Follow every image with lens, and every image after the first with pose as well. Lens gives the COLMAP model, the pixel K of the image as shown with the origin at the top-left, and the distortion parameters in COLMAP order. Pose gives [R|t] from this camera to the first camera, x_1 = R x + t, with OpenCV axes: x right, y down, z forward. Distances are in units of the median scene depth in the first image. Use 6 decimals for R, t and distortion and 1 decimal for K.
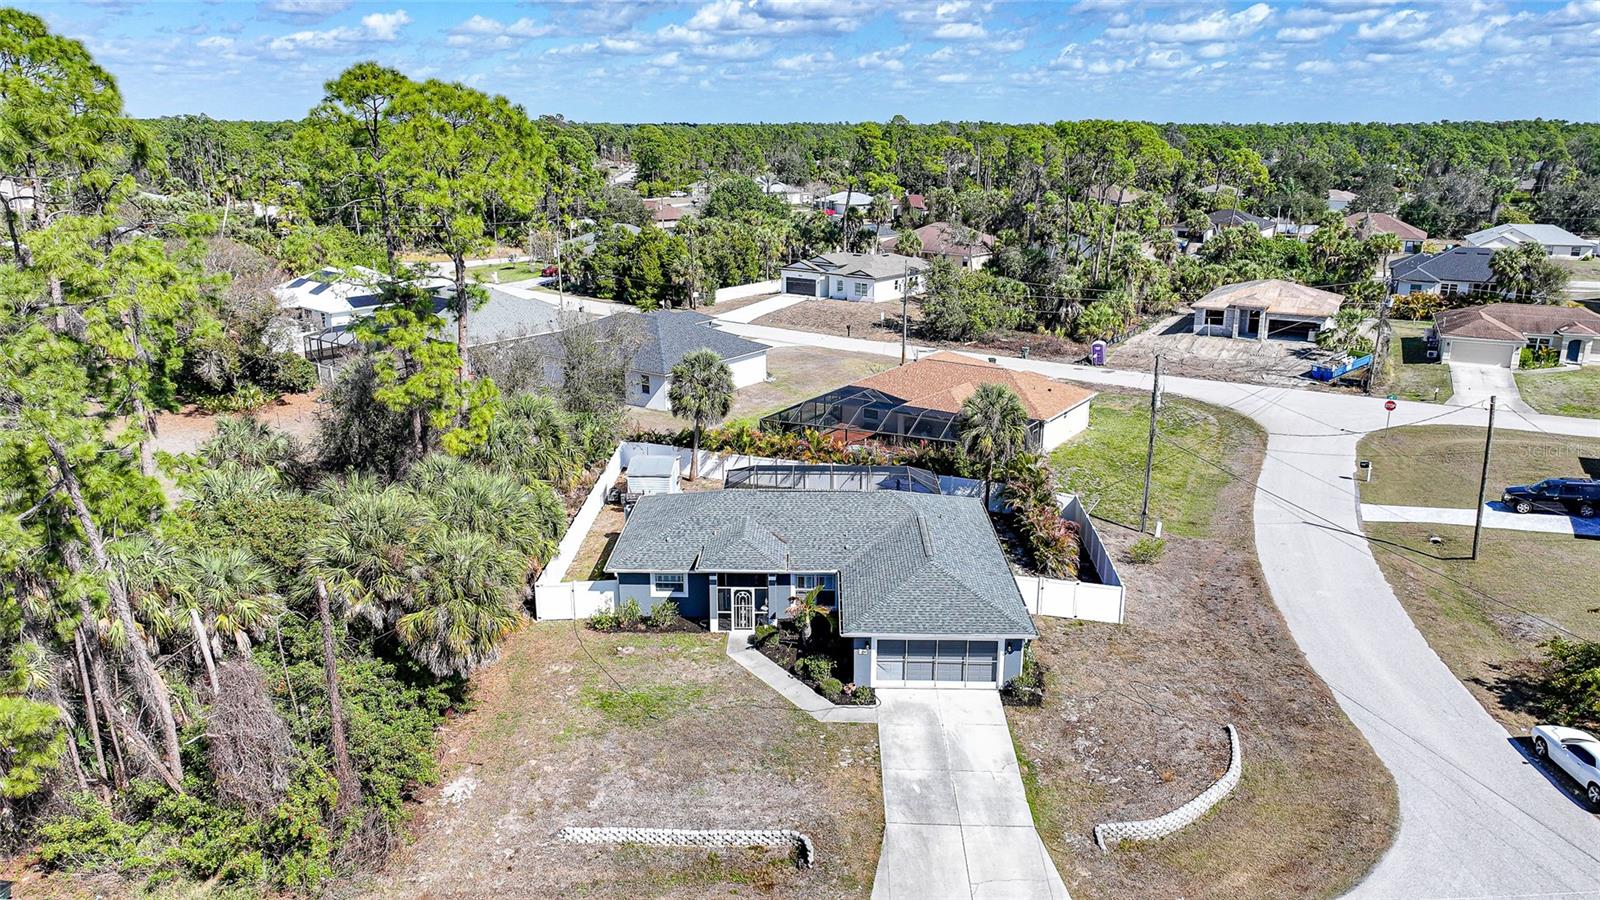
lens RADIAL K [[1125.1, 0, 803.4], [0, 1125.1, 443.3], [0, 0, 1]] dist [0.001268, 0.011940]
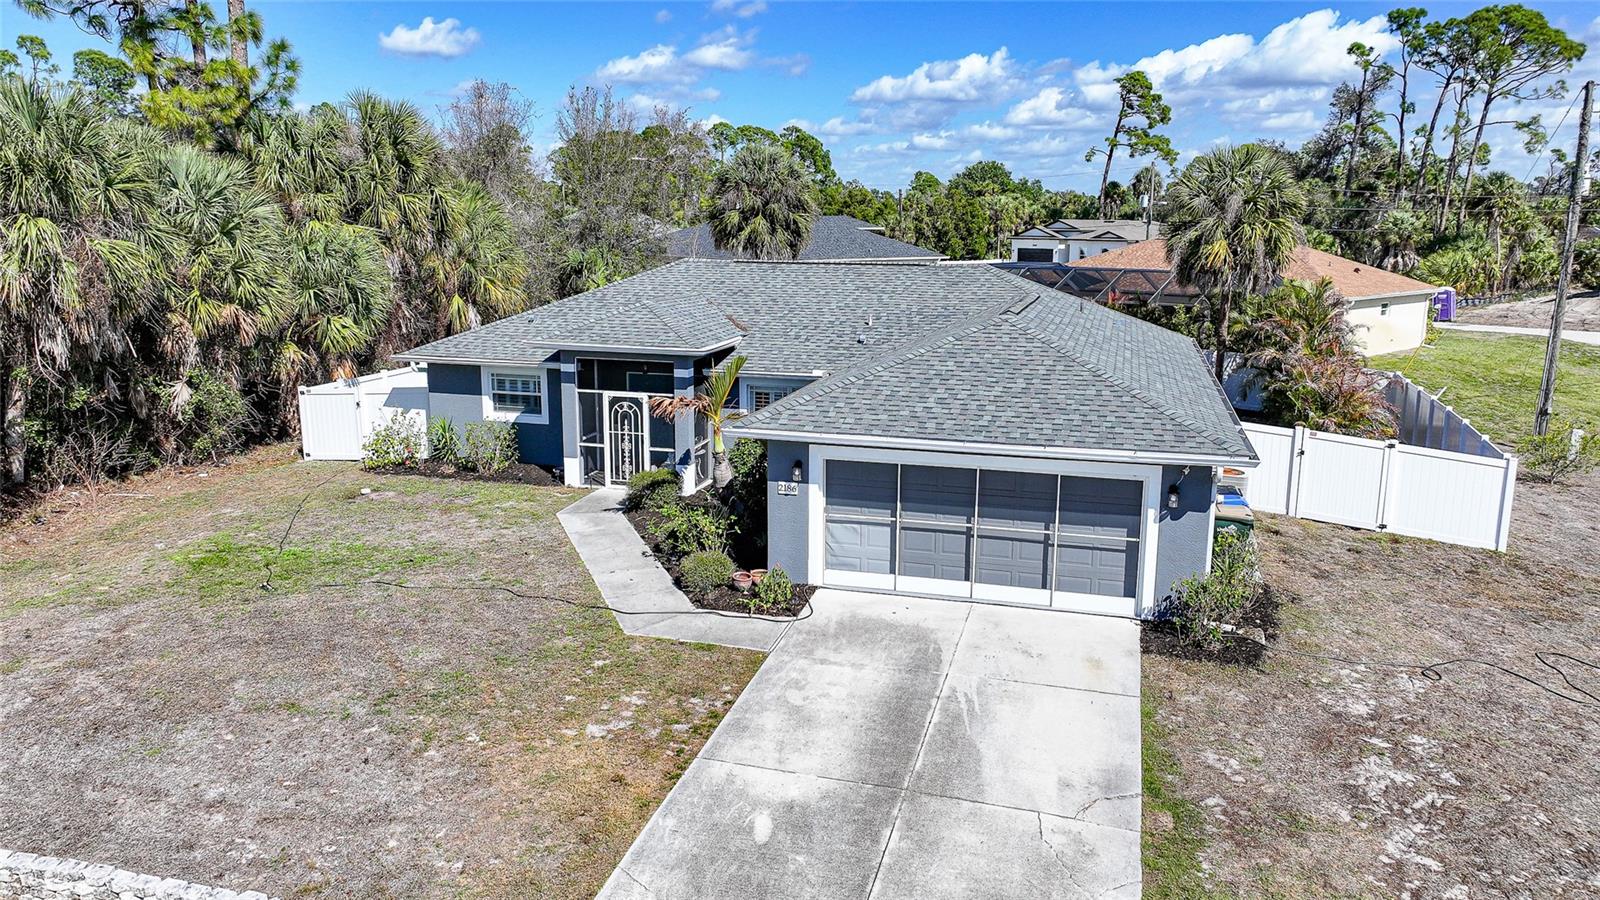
lens RADIAL K [[1125.1, 0, 805.9], [0, 1125.1, 438.6], [0, 0, 1]] dist [0.001268, 0.011940]
pose [[0.966426, 0.053622, -0.251290, 0.158383], [-0.074486, 0.994453, -0.074259, 0.197506], [0.245914, 0.090484, 0.965059, 0.617609]]
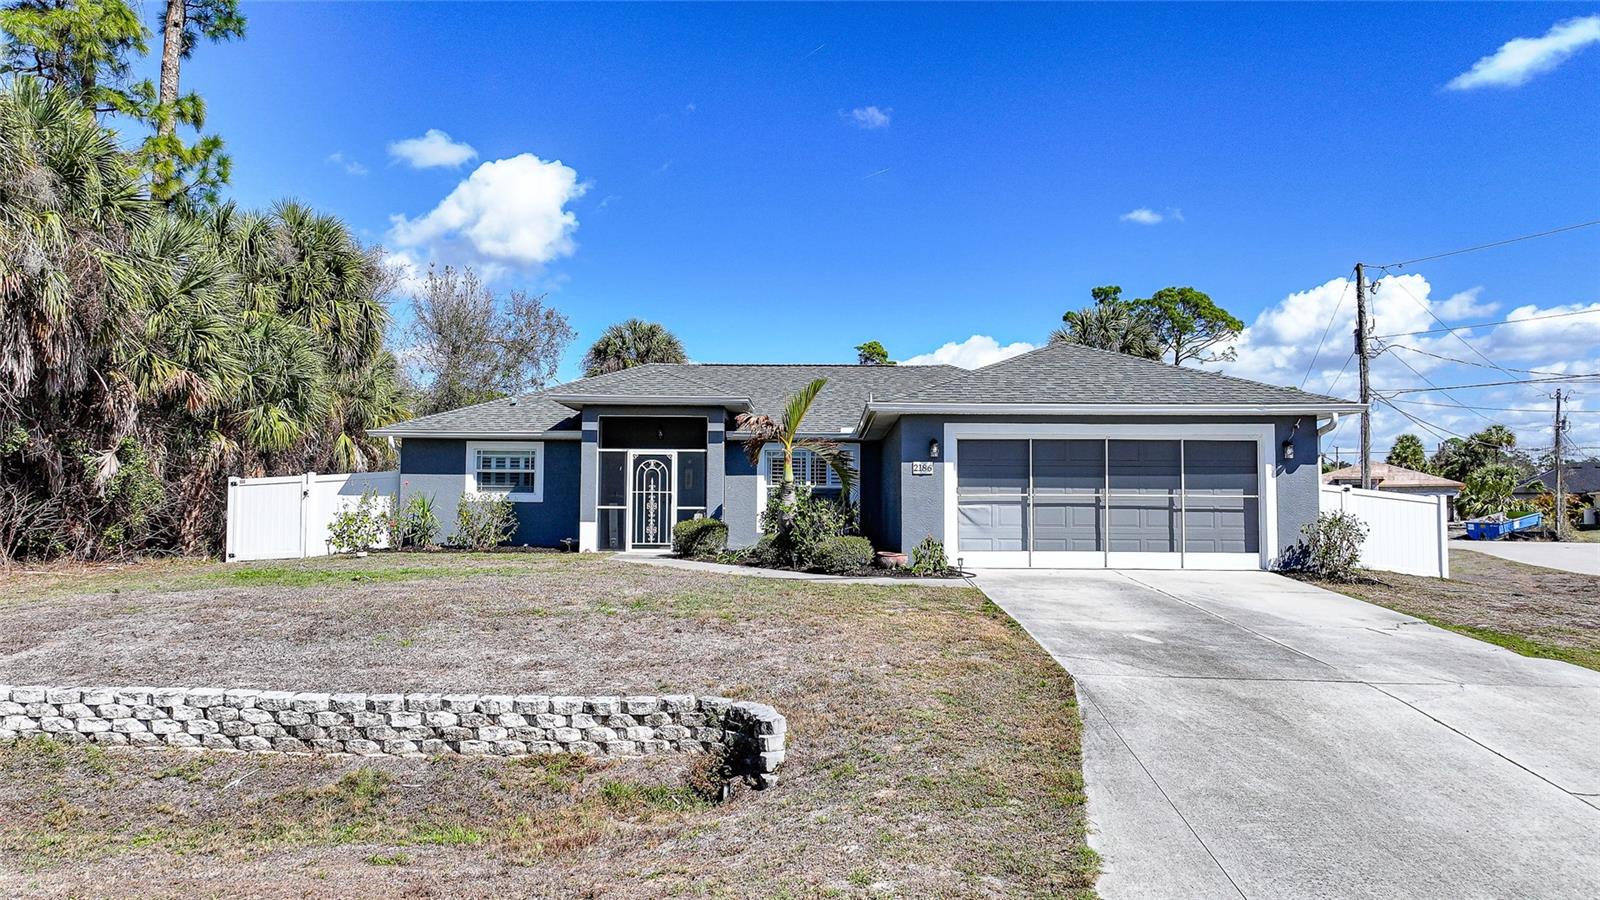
lens RADIAL K [[1125.1, 0, 807.1], [0, 1125.1, 440.4], [0, 0, 1]] dist [0.001268, 0.011940]
pose [[0.999989, 0.003973, 0.002402, 0.010206], [-0.002942, 0.942531, -0.334106, 0.311627], [-0.003592, 0.334096, 0.942532, 0.618698]]
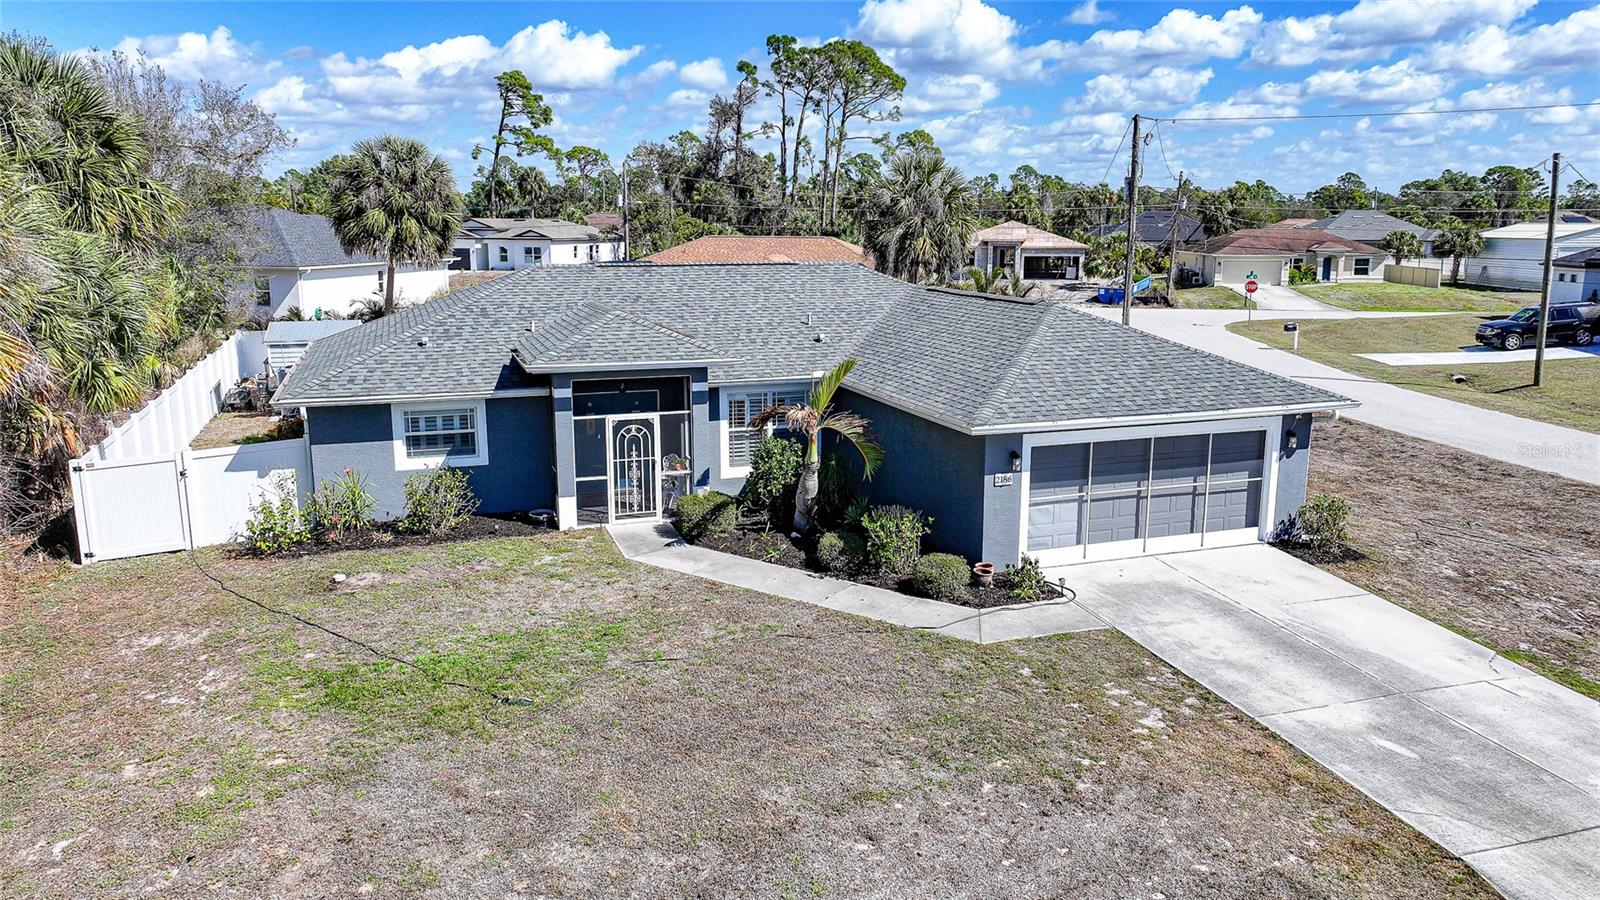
lens RADIAL K [[1125.1, 0, 808.7], [0, 1125.1, 442.4], [0, 0, 1]] dist [0.001268, 0.011940]
pose [[0.935420, -0.068707, 0.346797, -0.156363], [0.096262, 0.993370, -0.062843, 0.191368], [-0.340180, 0.092168, 0.935833, 0.639520]]
